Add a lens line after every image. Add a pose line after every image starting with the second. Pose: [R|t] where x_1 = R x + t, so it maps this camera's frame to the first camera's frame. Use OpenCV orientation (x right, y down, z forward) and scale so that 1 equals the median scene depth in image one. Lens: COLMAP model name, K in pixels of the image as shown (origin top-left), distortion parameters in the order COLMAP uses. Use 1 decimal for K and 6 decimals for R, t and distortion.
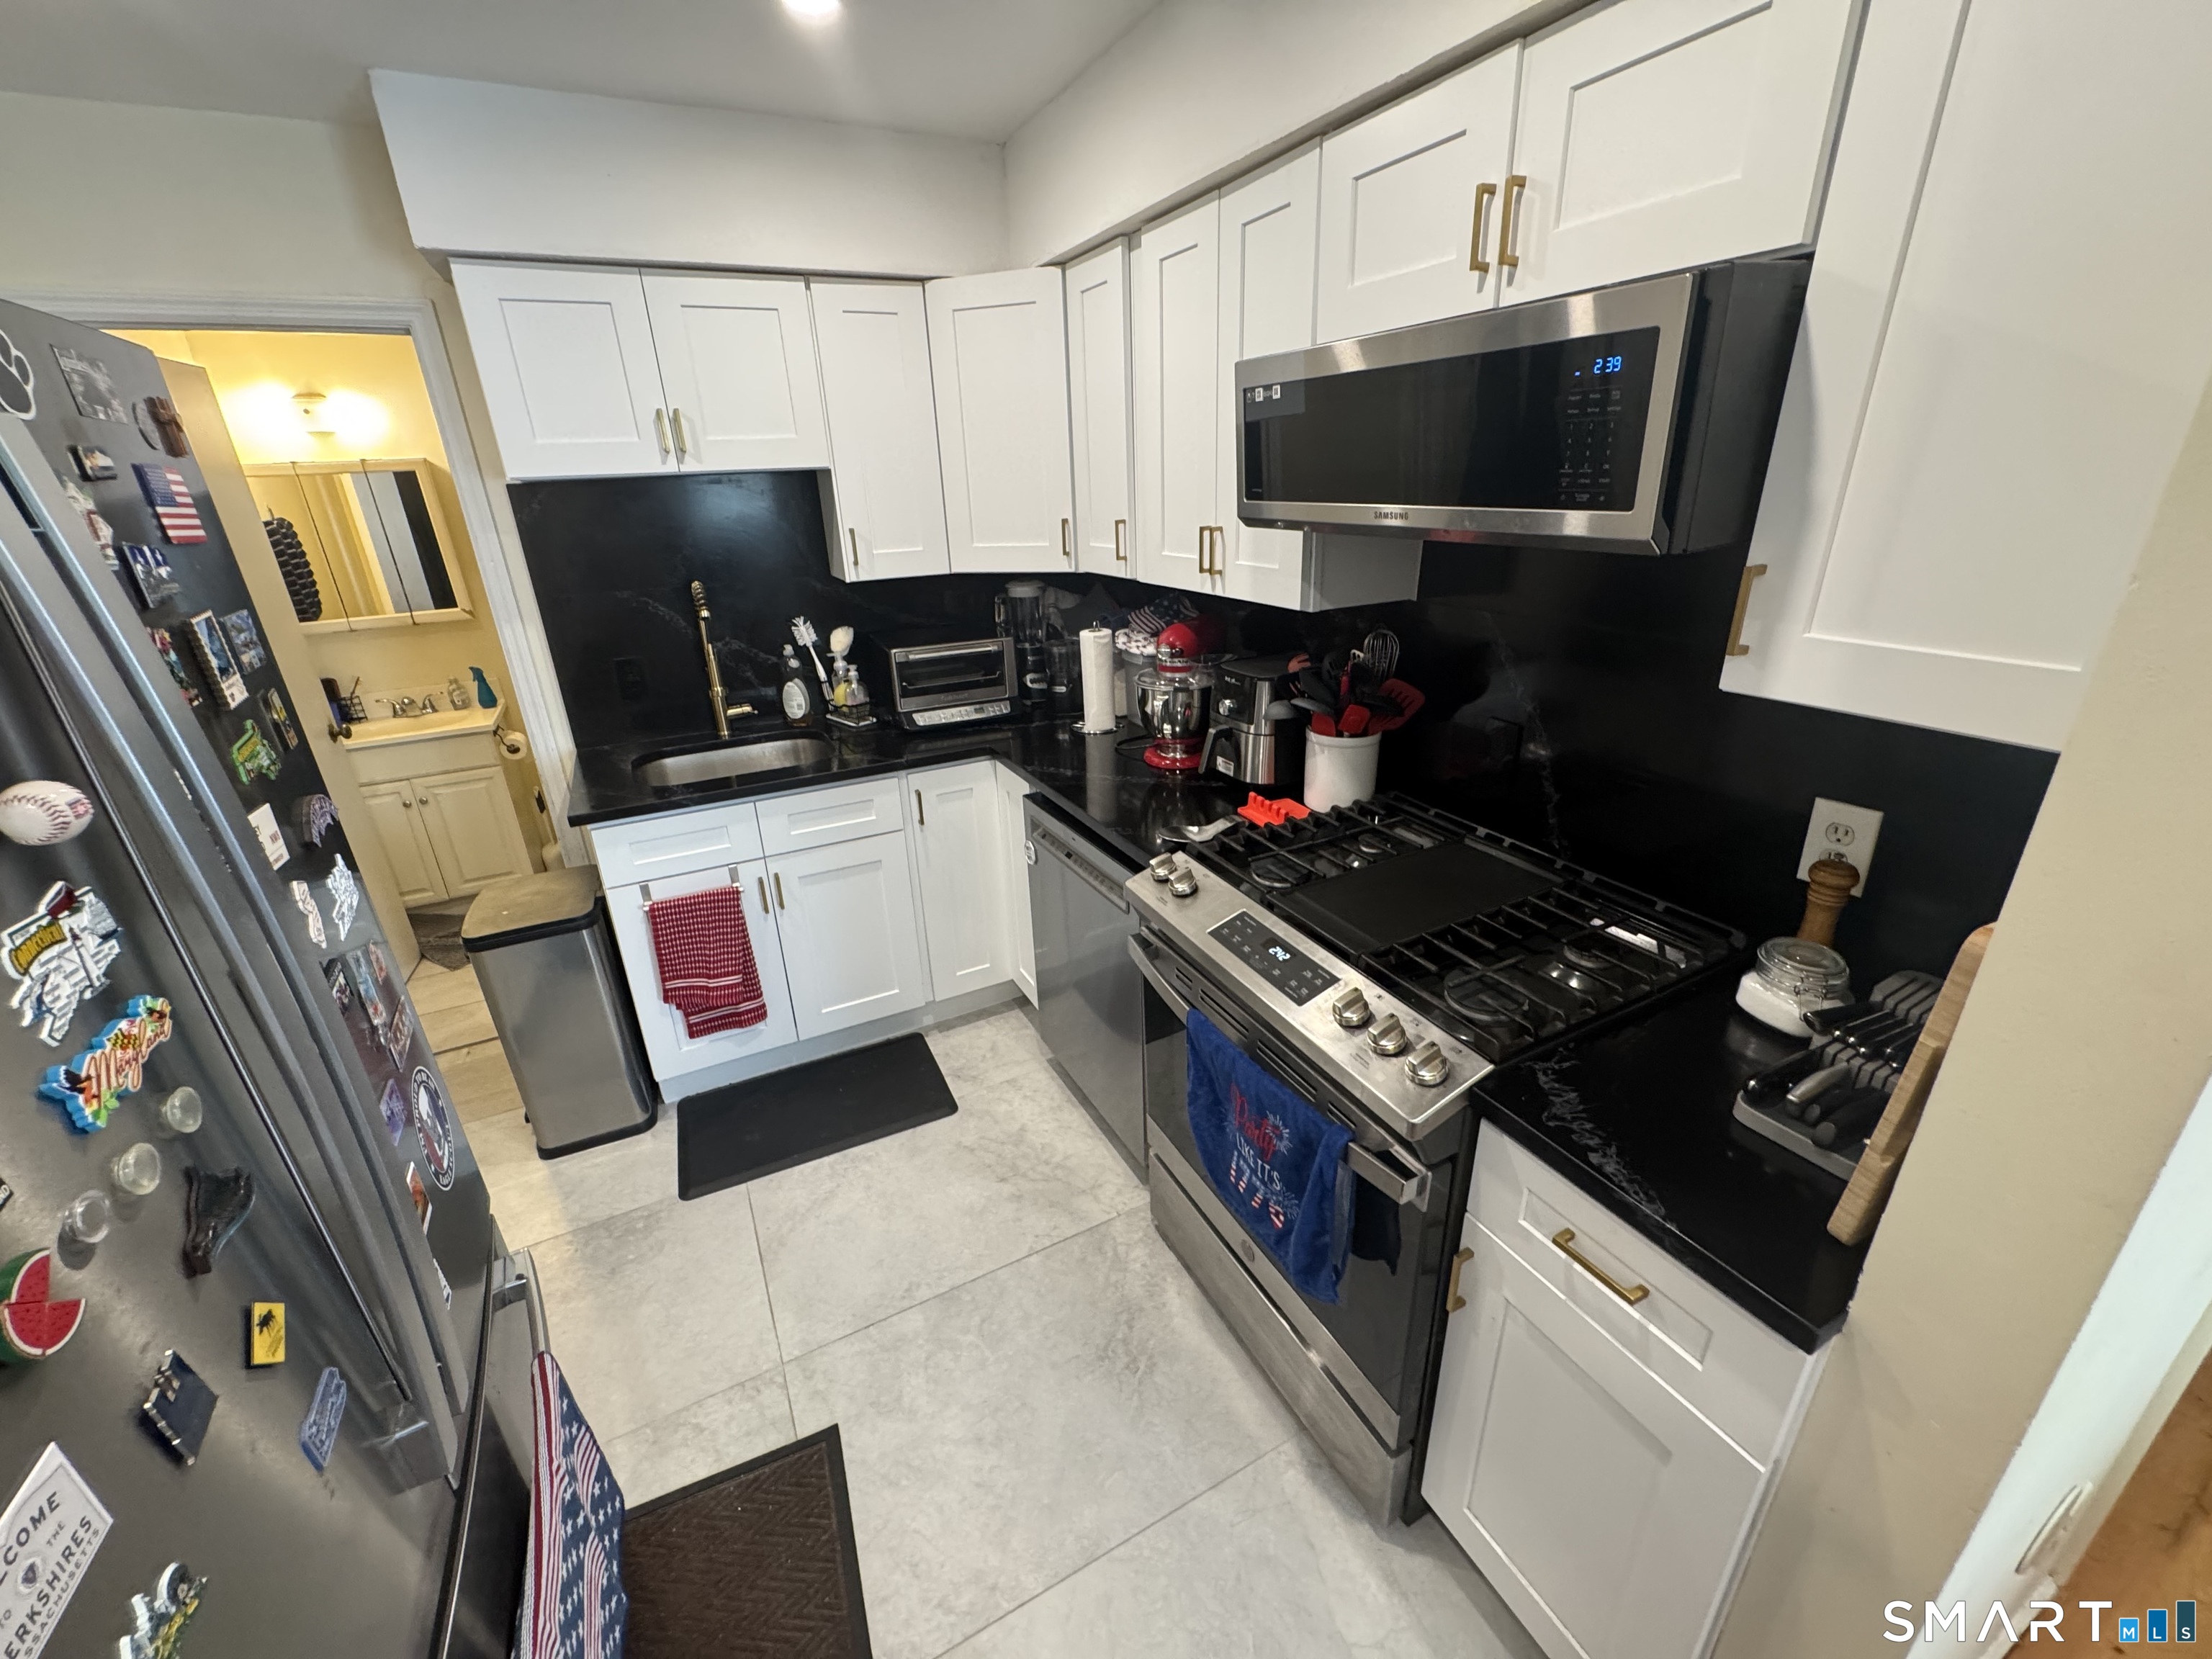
lens RADIAL K [[885.6, 0, 1101.1], [0, 885.6, 828.9], [0, 0, 1]] dist [-0.001958, -0.000099]
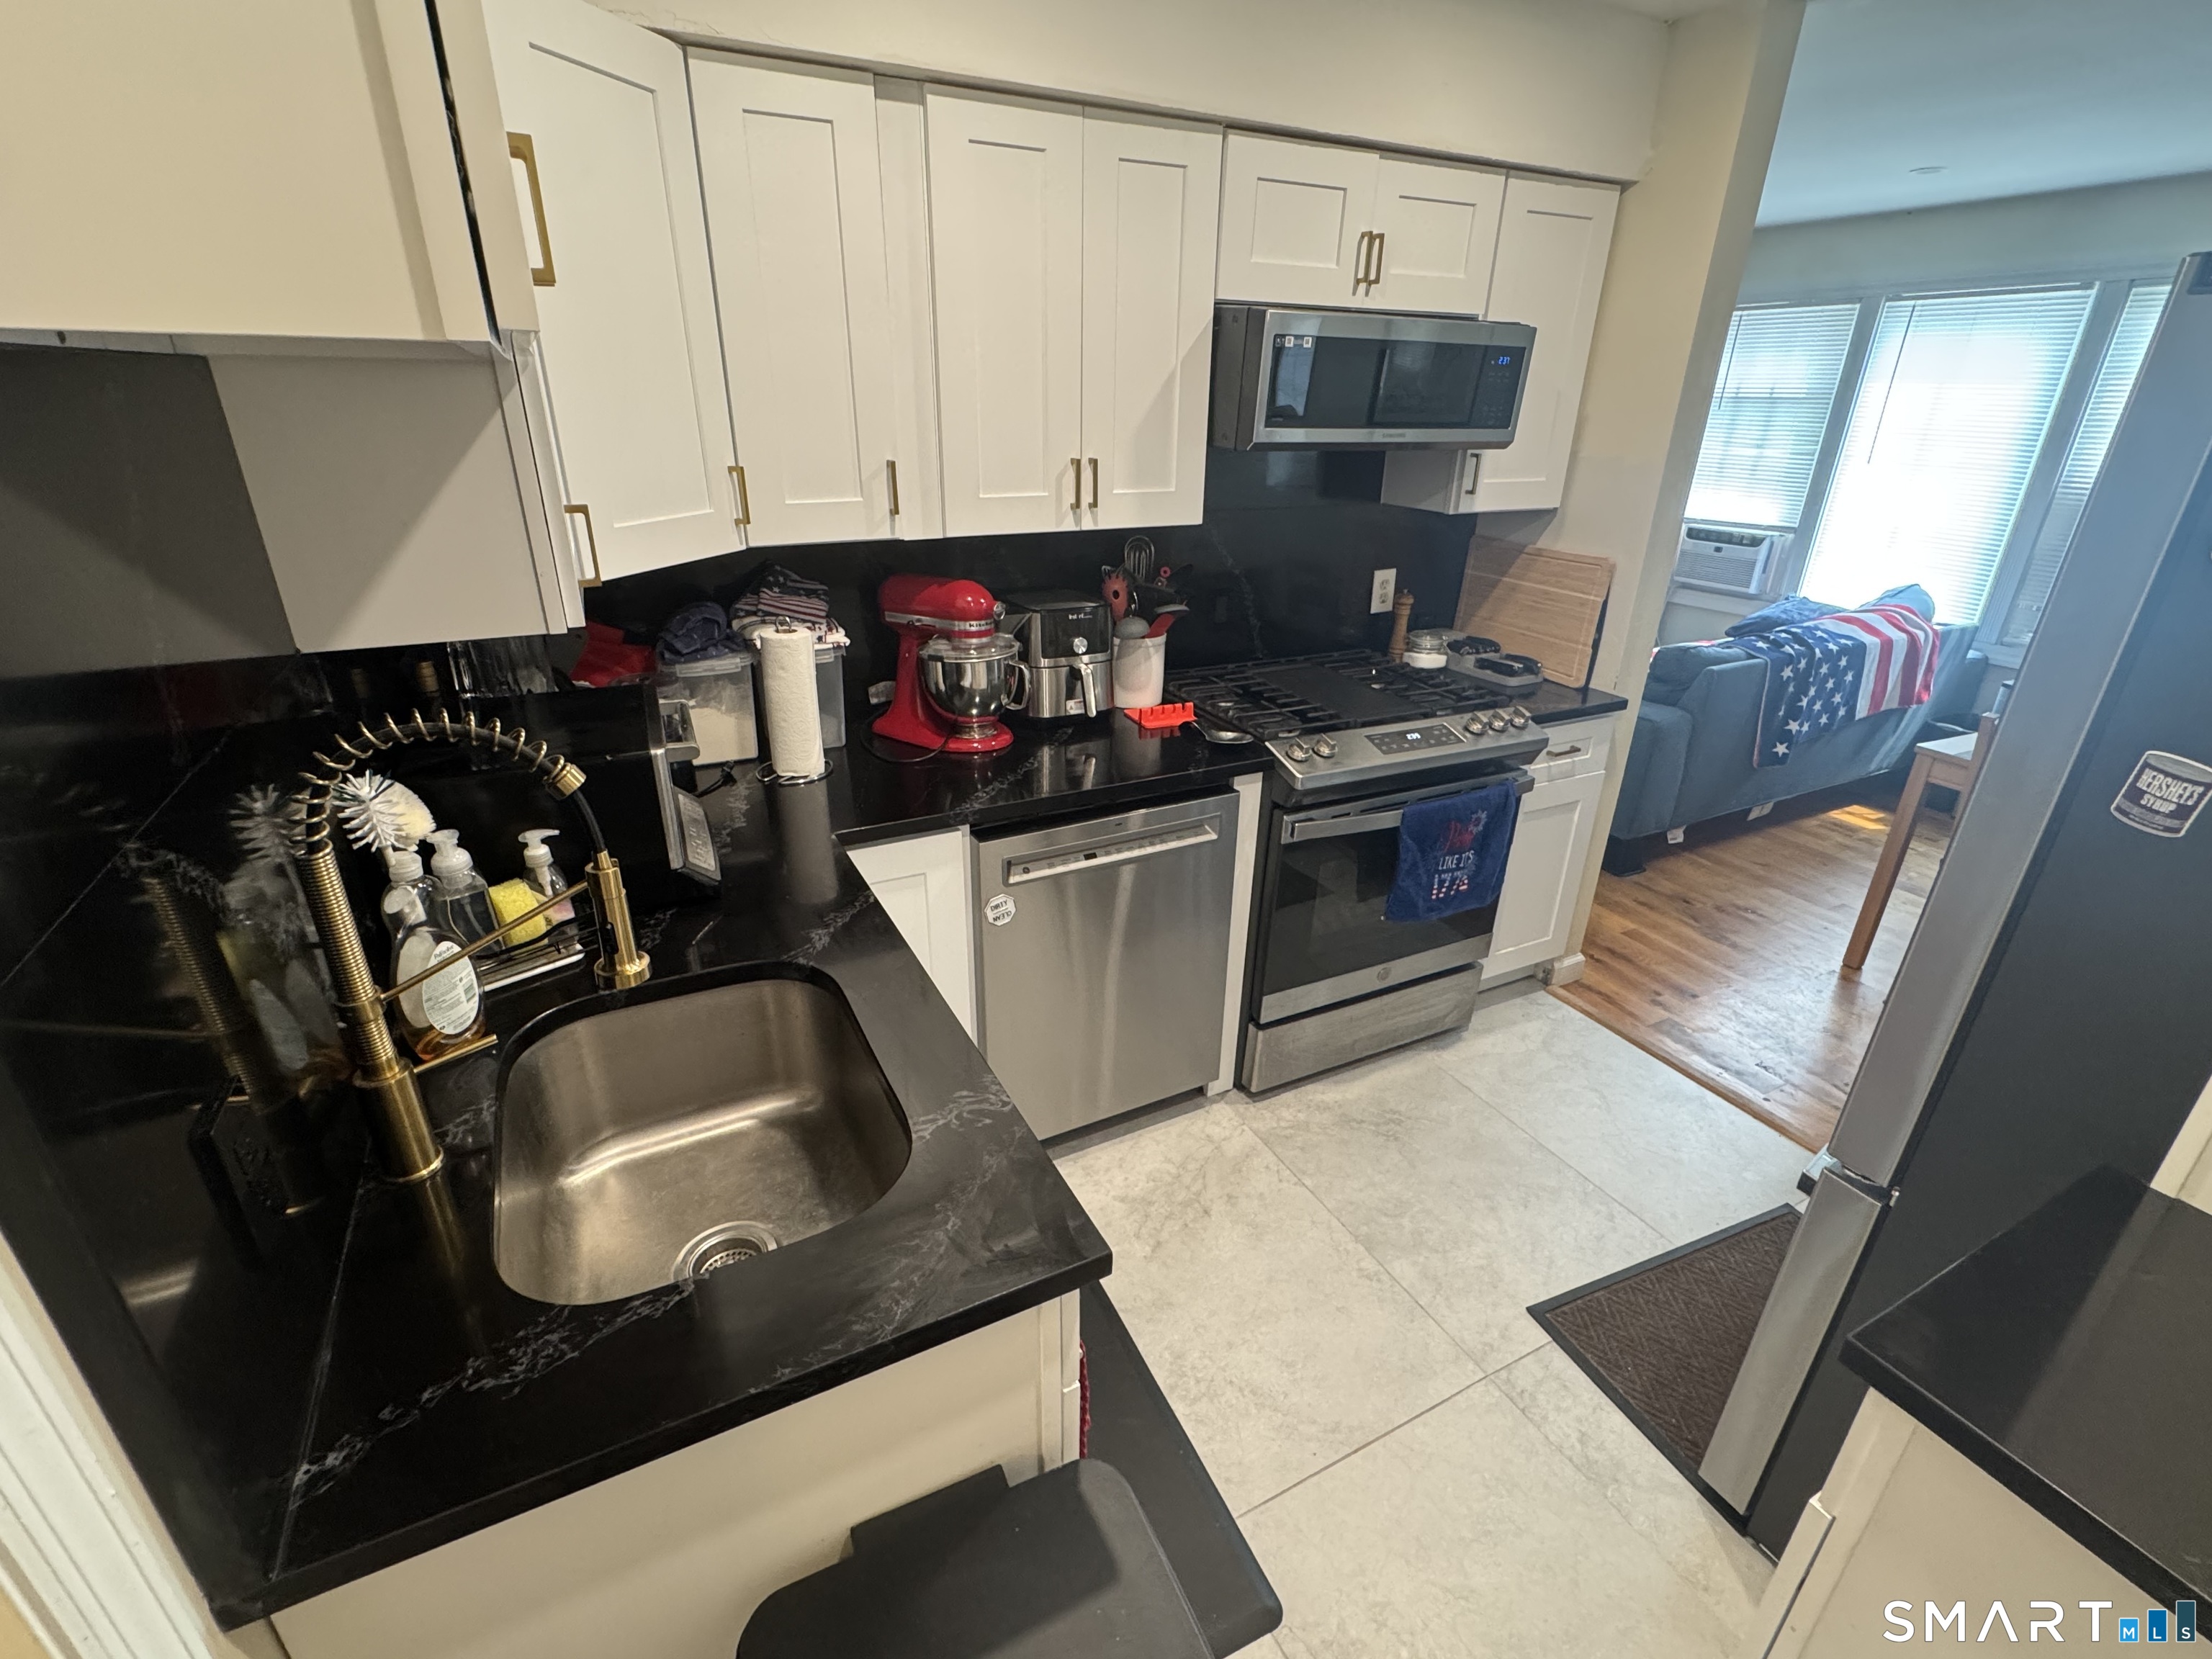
lens RADIAL K [[1010.8, 0, 1100.7], [0, 1010.8, 835.1], [0, 0, 1]] dist [-0.000848, -0.000182]
pose [[-0.008879, -0.369063, 0.929362, -1.367248], [0.363883, 0.864486, 0.346776, -0.471549], [-0.931402, 0.341258, 0.126620, 1.280173]]
